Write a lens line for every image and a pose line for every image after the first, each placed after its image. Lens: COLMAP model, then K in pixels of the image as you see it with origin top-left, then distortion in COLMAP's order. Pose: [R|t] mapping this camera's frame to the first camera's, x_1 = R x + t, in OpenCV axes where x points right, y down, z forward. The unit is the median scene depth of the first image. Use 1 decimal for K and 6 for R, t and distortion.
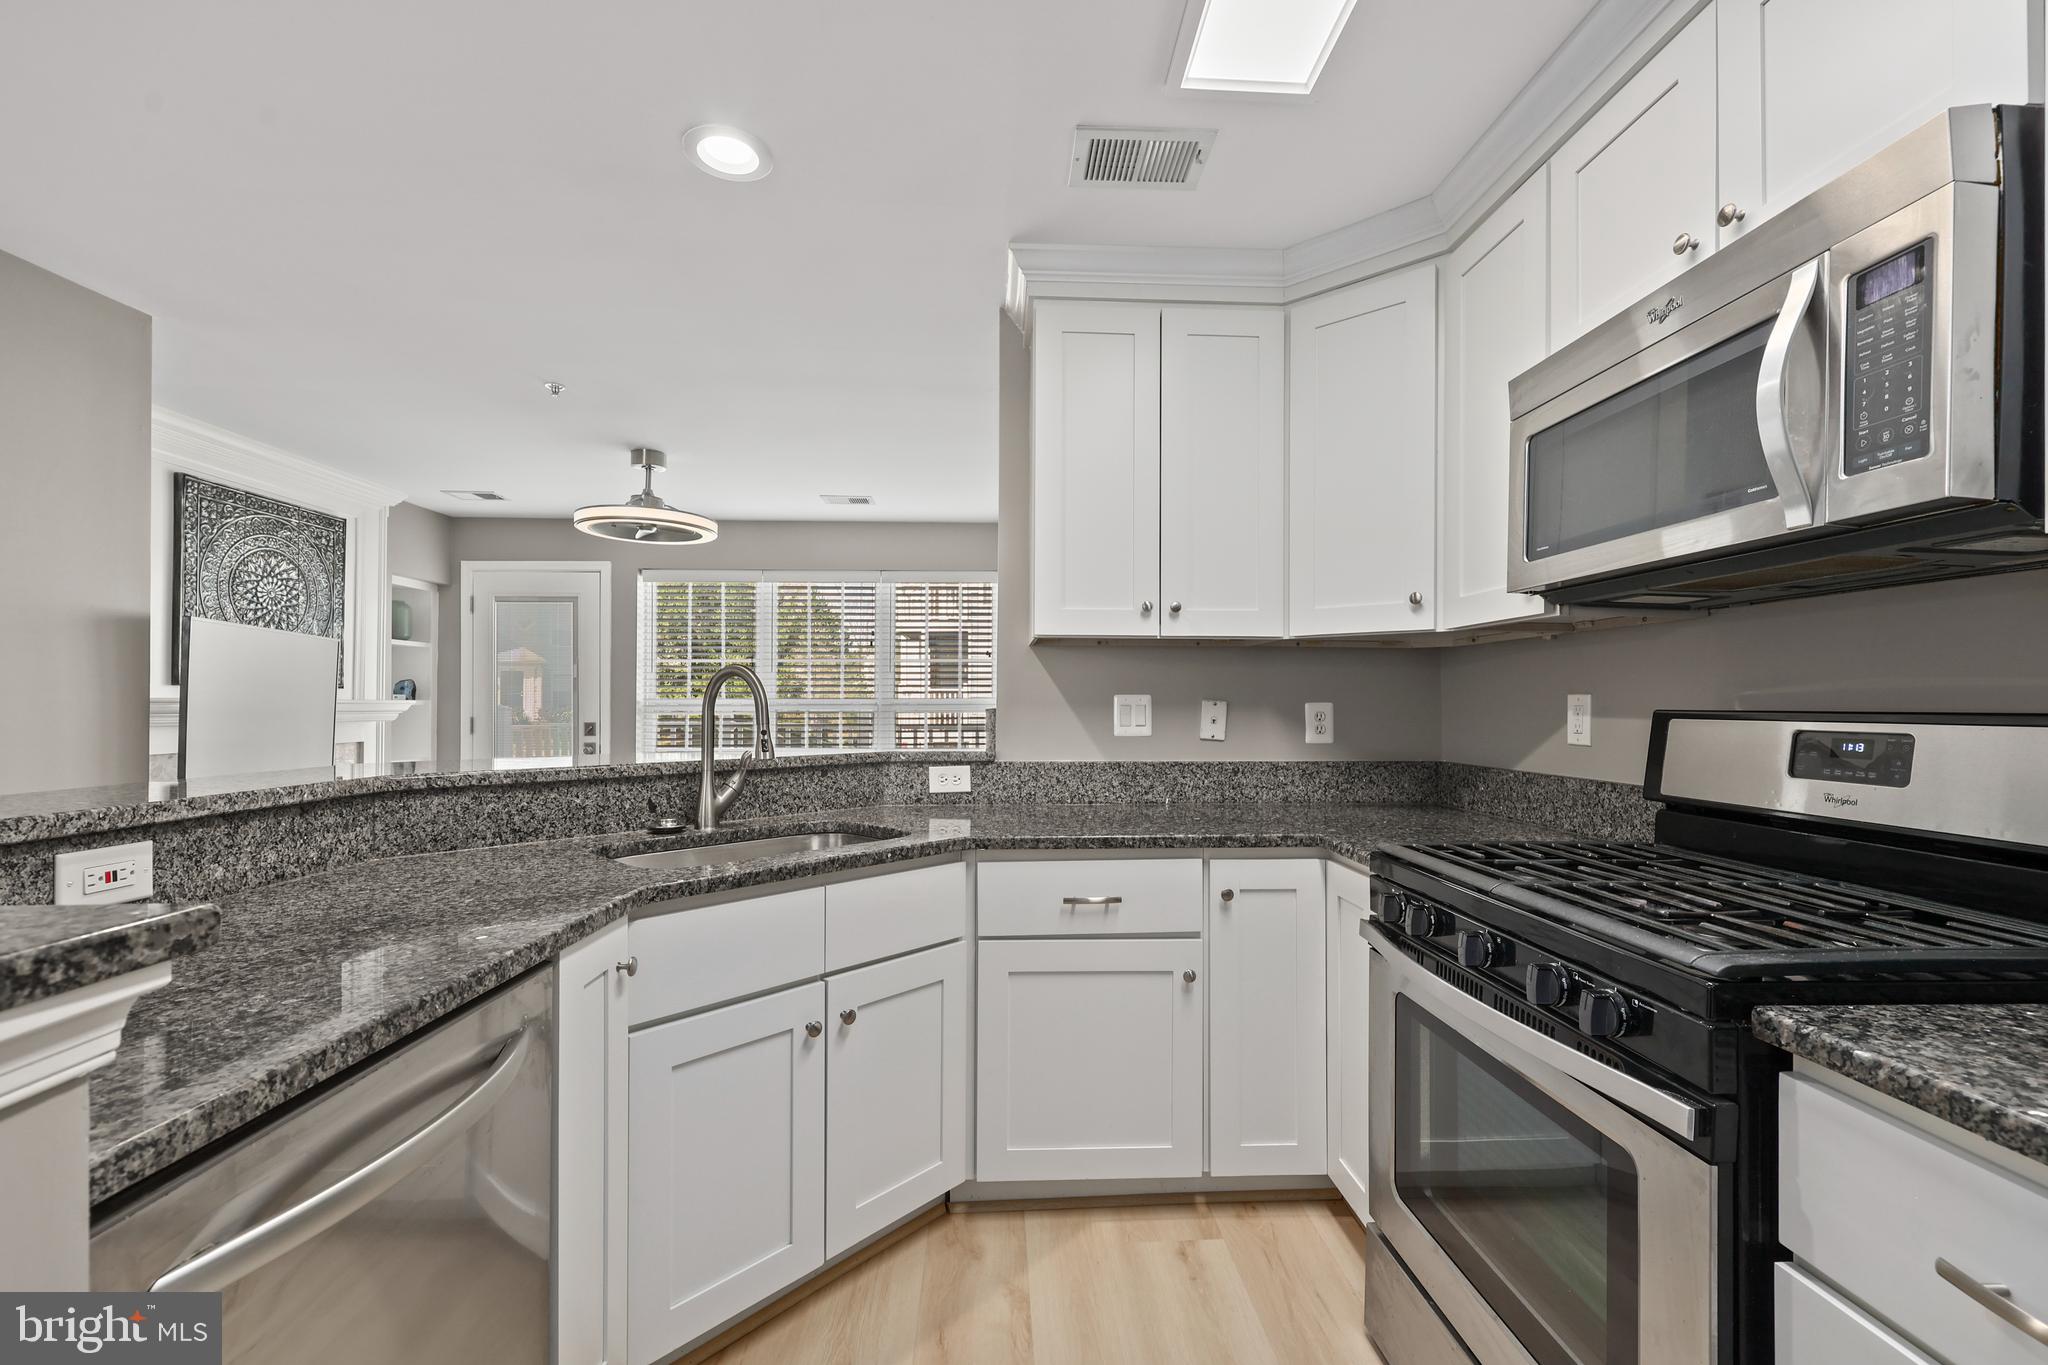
lens RADIAL K [[837.0, 0, 1047.1], [0, 837.0, 697.7], [0, 0, 1]] dist [-0.001324, 0.000088]
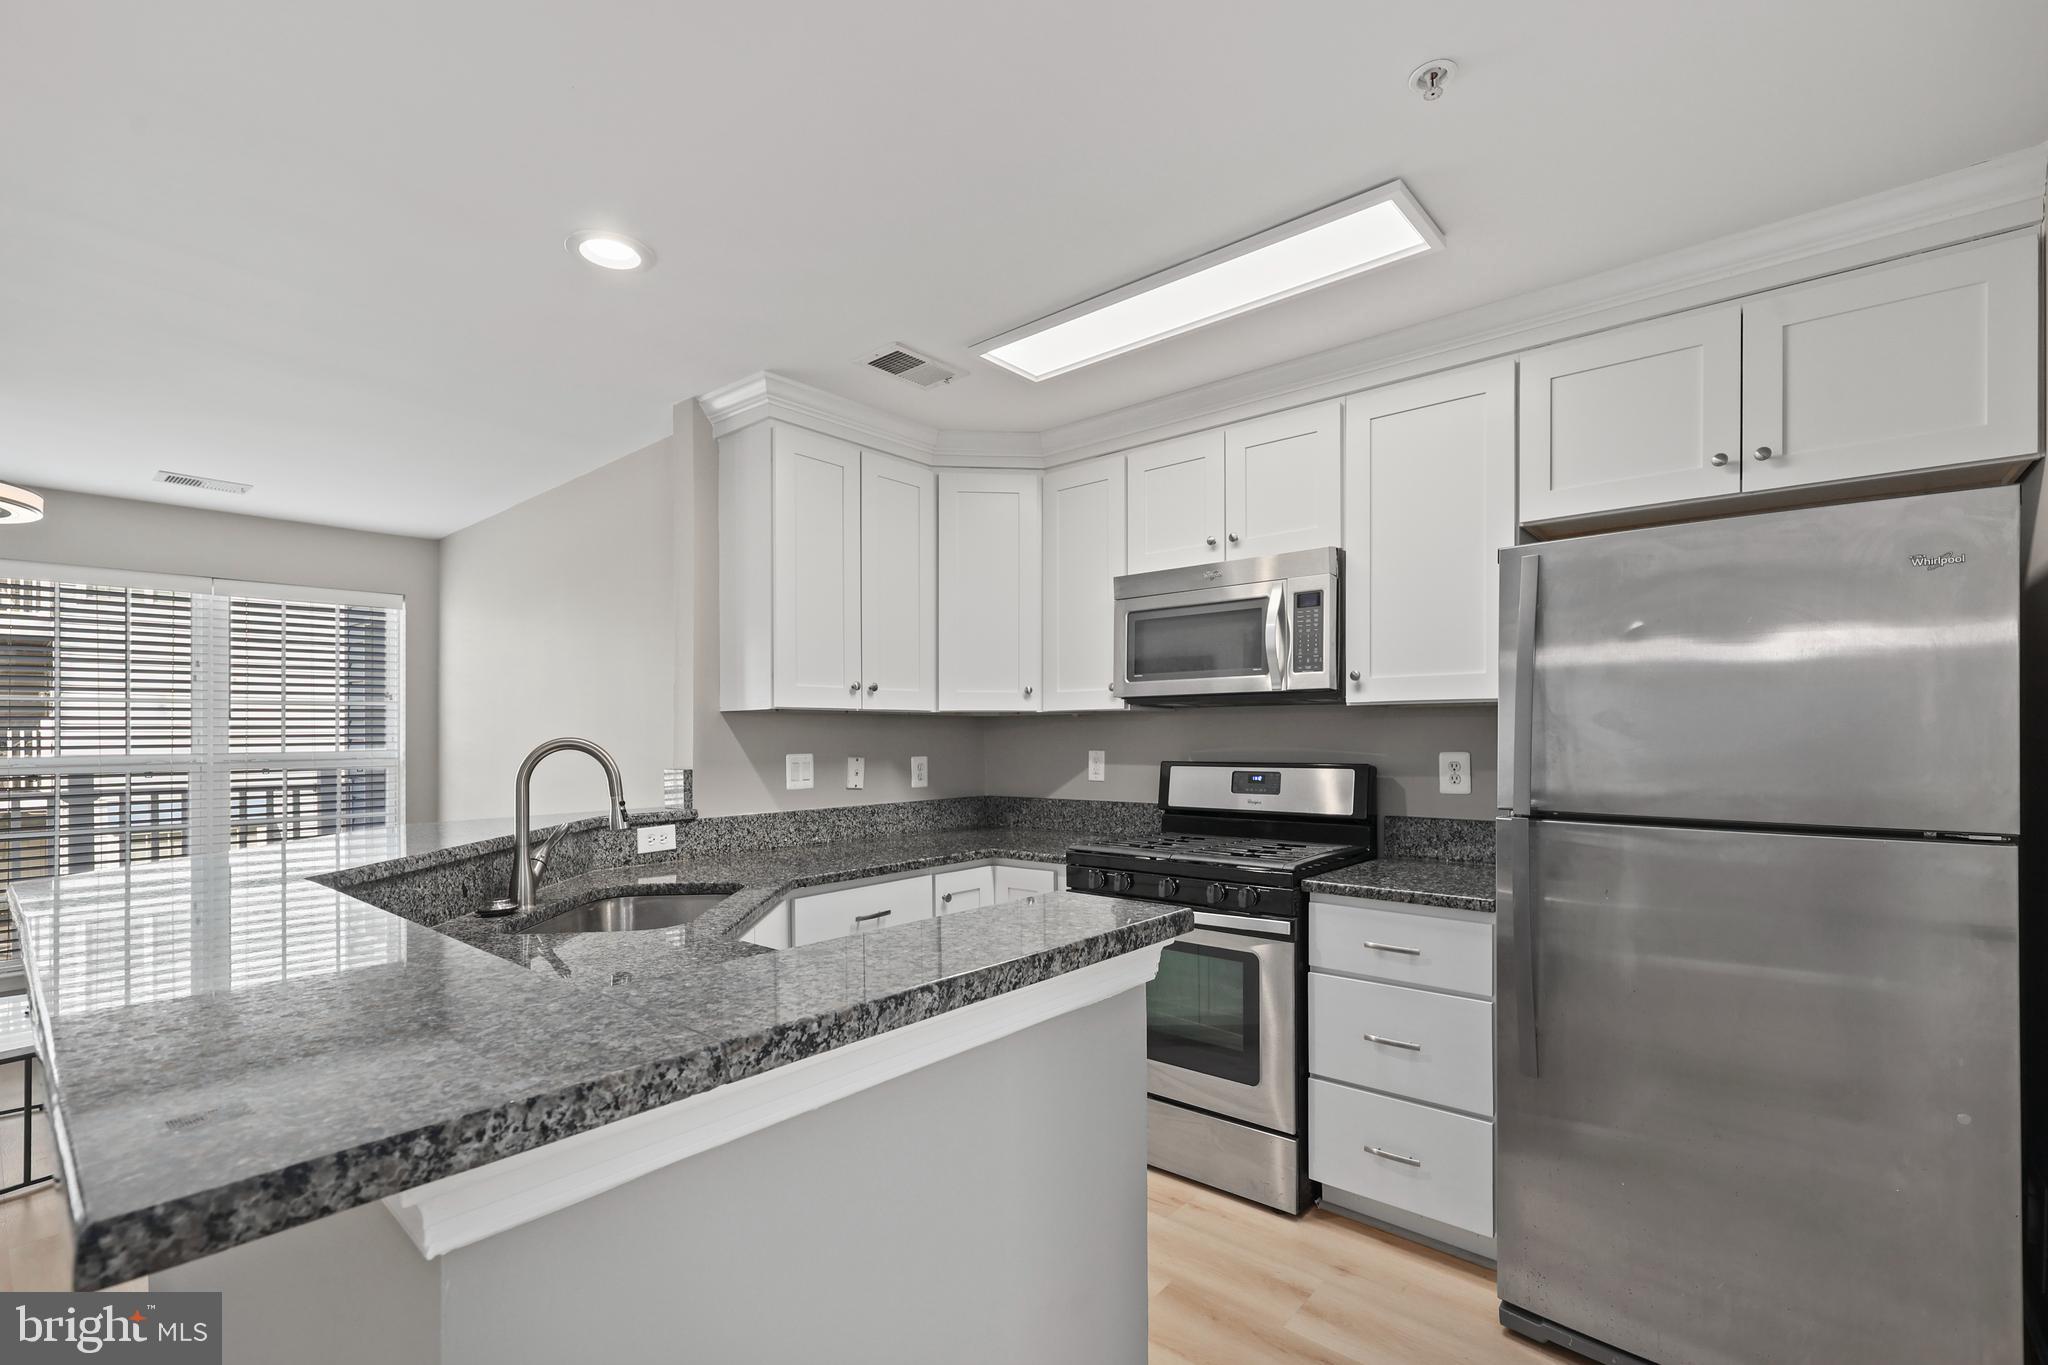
lens RADIAL K [[899.4, 0, 1031.0], [0, 899.4, 732.9], [0, 0, 1]] dist [0.000353, -0.000241]
pose [[0.687841, -0.005006, 0.725845, -0.611644], [0.004123, 0.999987, 0.002991, -0.036502], [-0.725850, 0.000935, 0.687852, -0.114211]]
